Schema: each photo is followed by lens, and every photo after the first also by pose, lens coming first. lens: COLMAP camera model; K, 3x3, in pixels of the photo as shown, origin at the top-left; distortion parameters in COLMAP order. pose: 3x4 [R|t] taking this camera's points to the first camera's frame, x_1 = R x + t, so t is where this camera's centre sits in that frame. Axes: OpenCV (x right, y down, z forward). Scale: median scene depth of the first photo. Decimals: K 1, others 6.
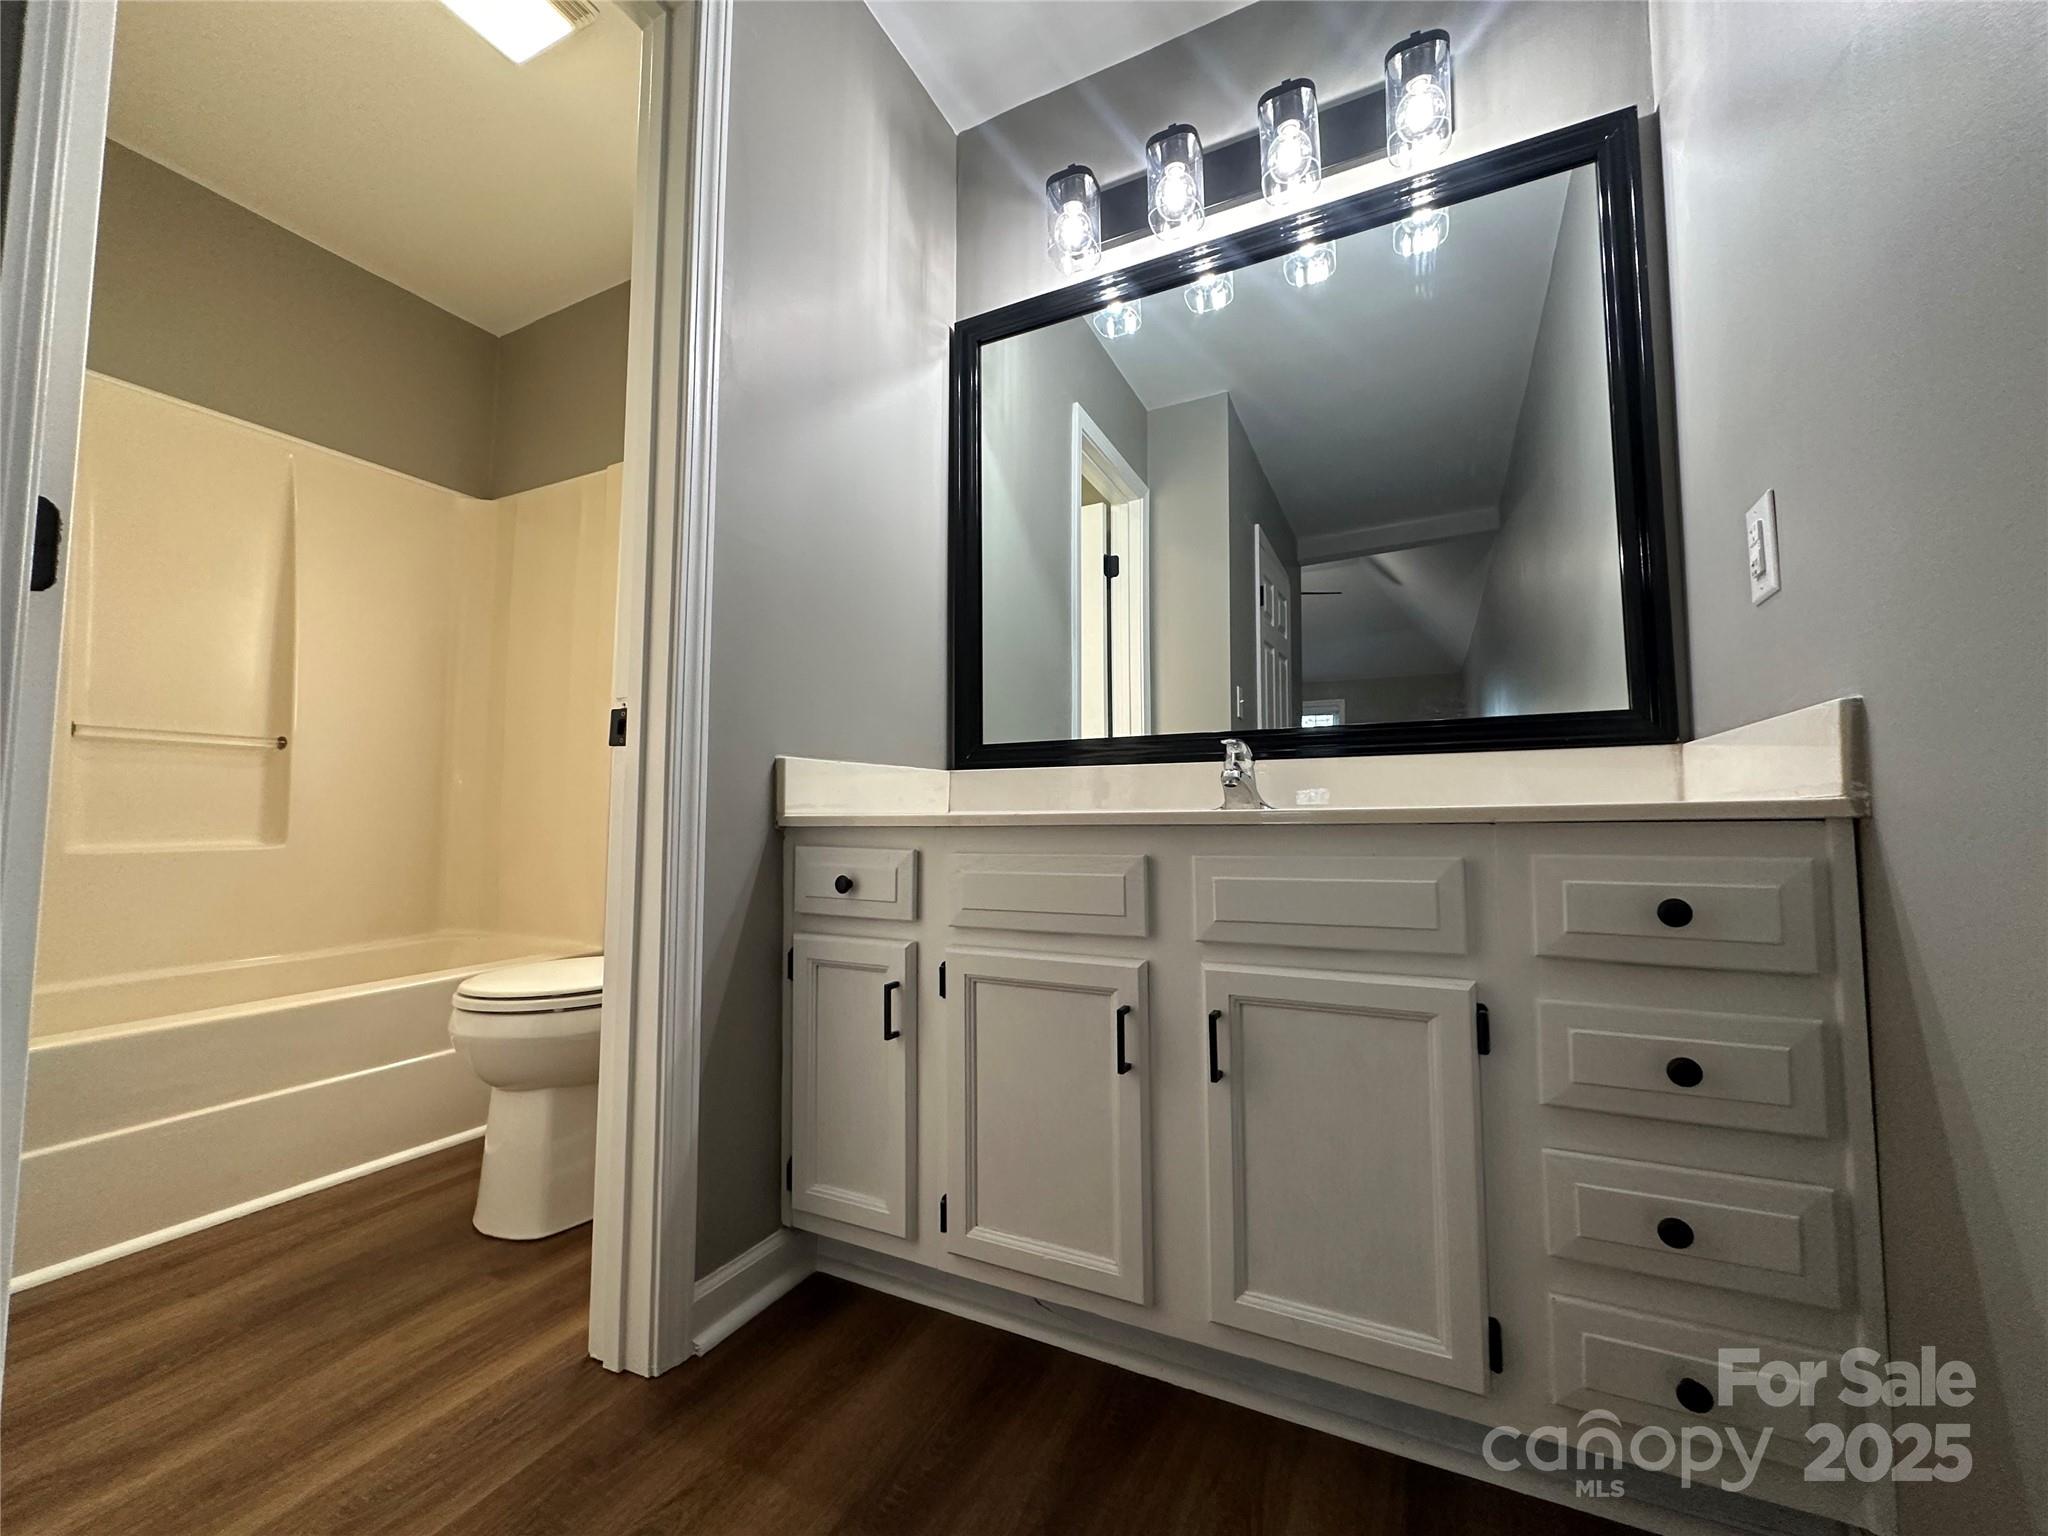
lens RADIAL K [[810.3, 0, 1020.3], [0, 810.3, 763.3], [0, 0, 1]] dist [-0.003014, -0.000326]
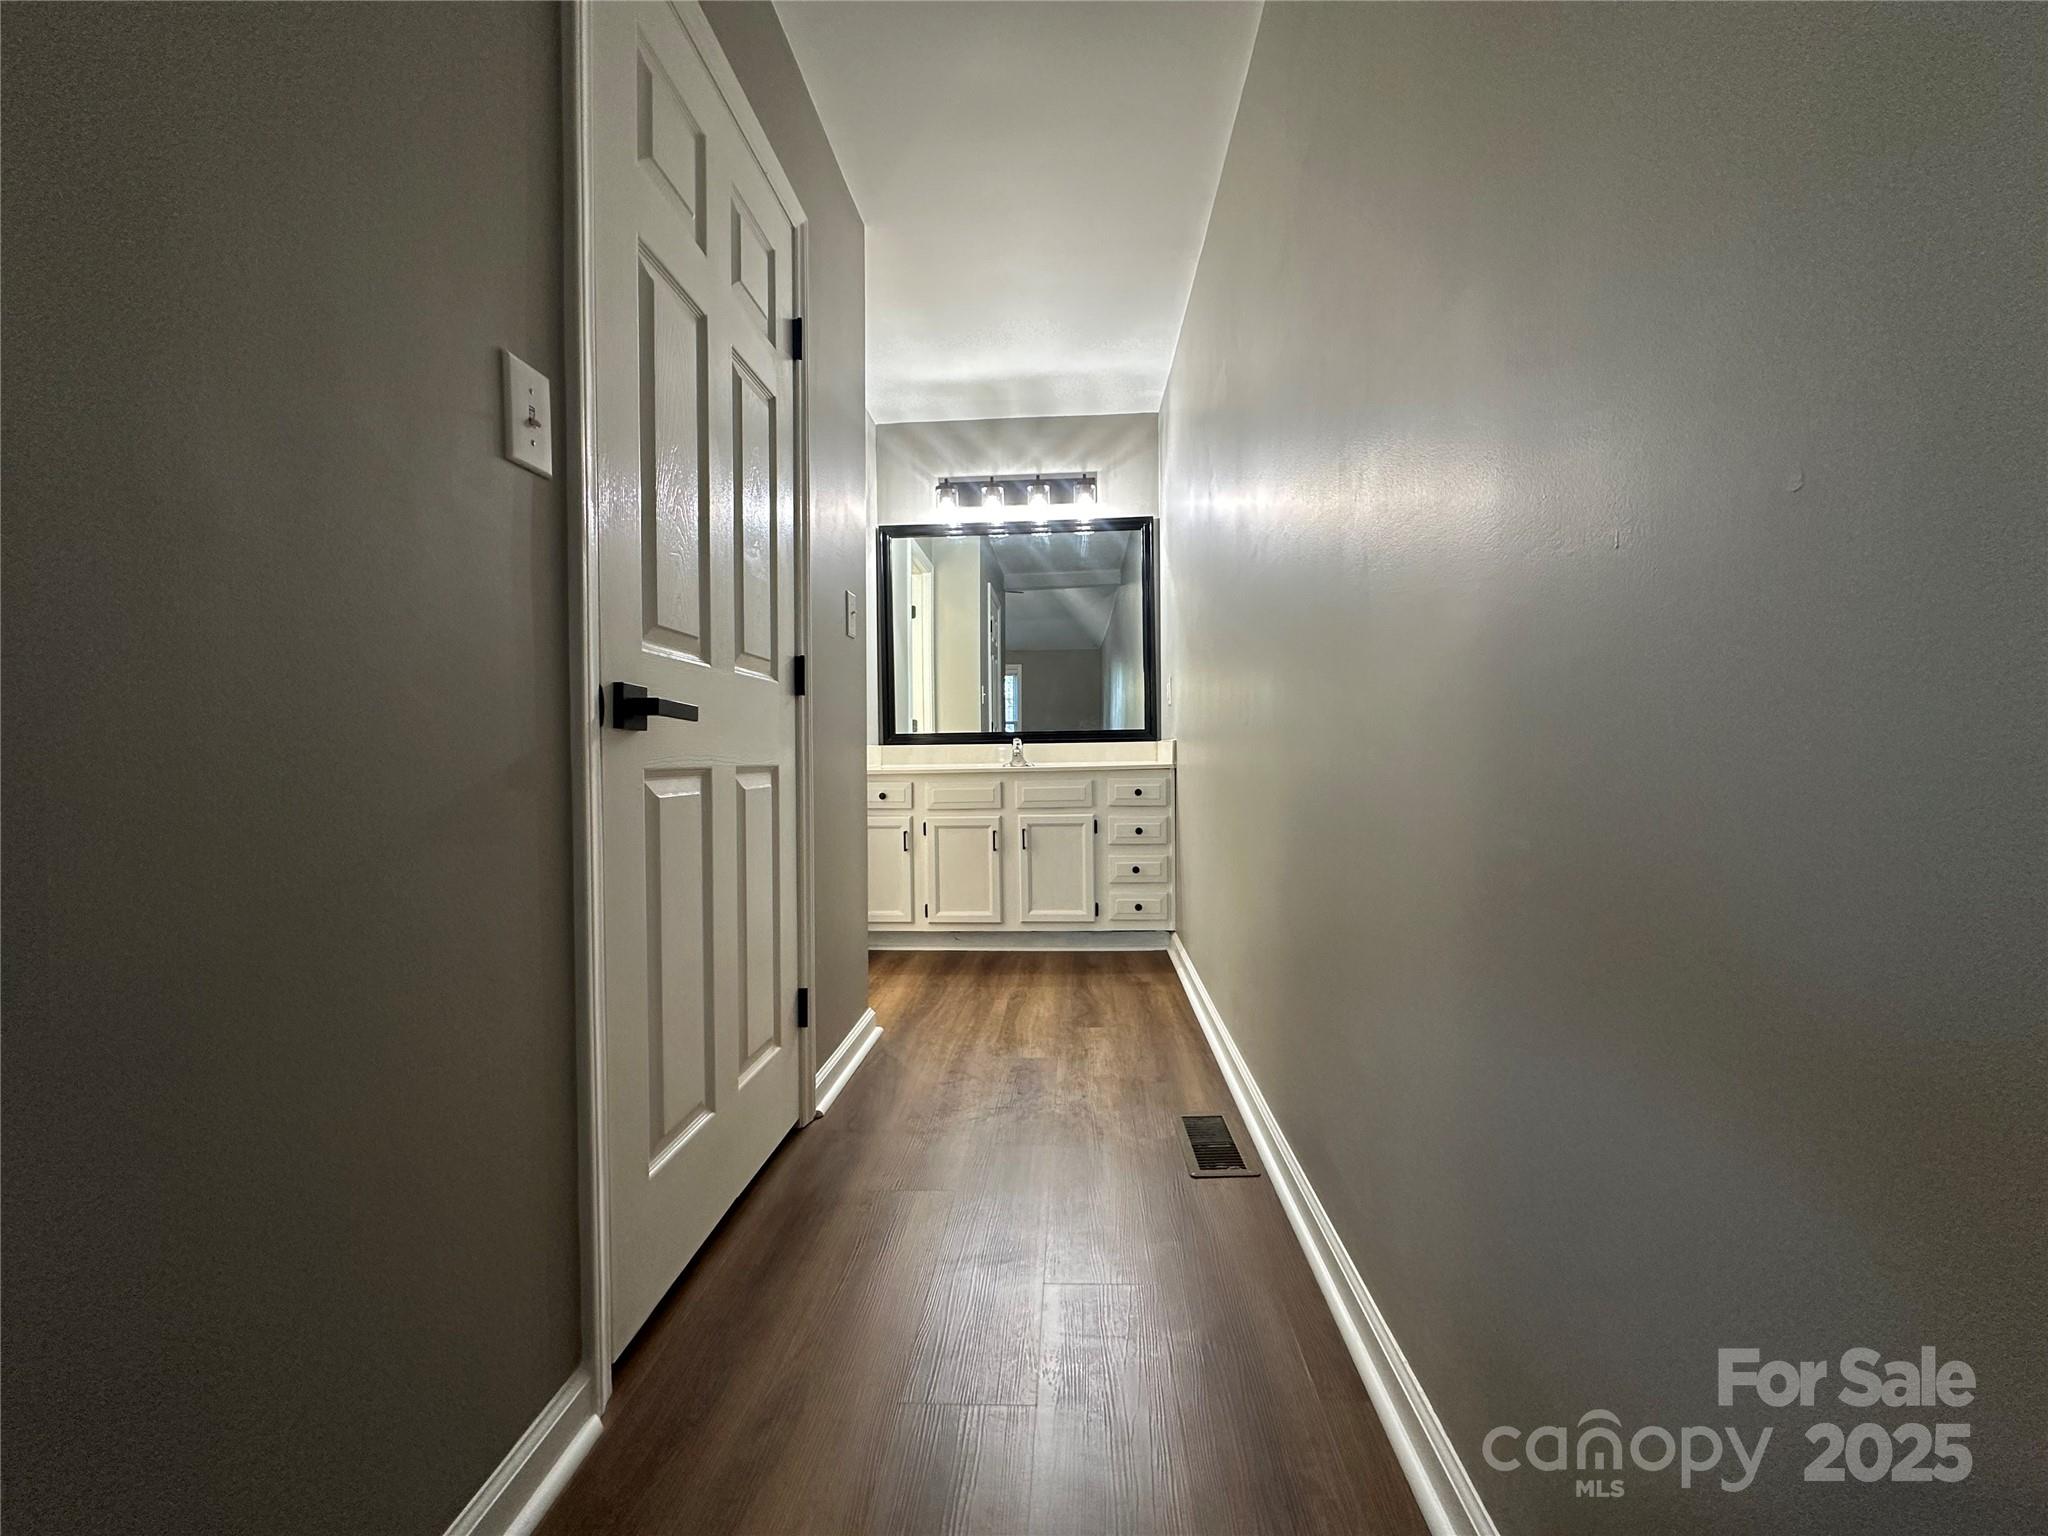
lens RADIAL K [[810.3, 0, 1020.3], [0, 810.3, 763.3], [0, 0, 1]] dist [-0.003014, -0.000326]
pose [[0.923405, -0.013012, 0.383606, -0.829102], [-0.015699, 0.997308, 0.071621, -0.154404], [-0.383505, -0.072157, 0.920716, -1.610434]]
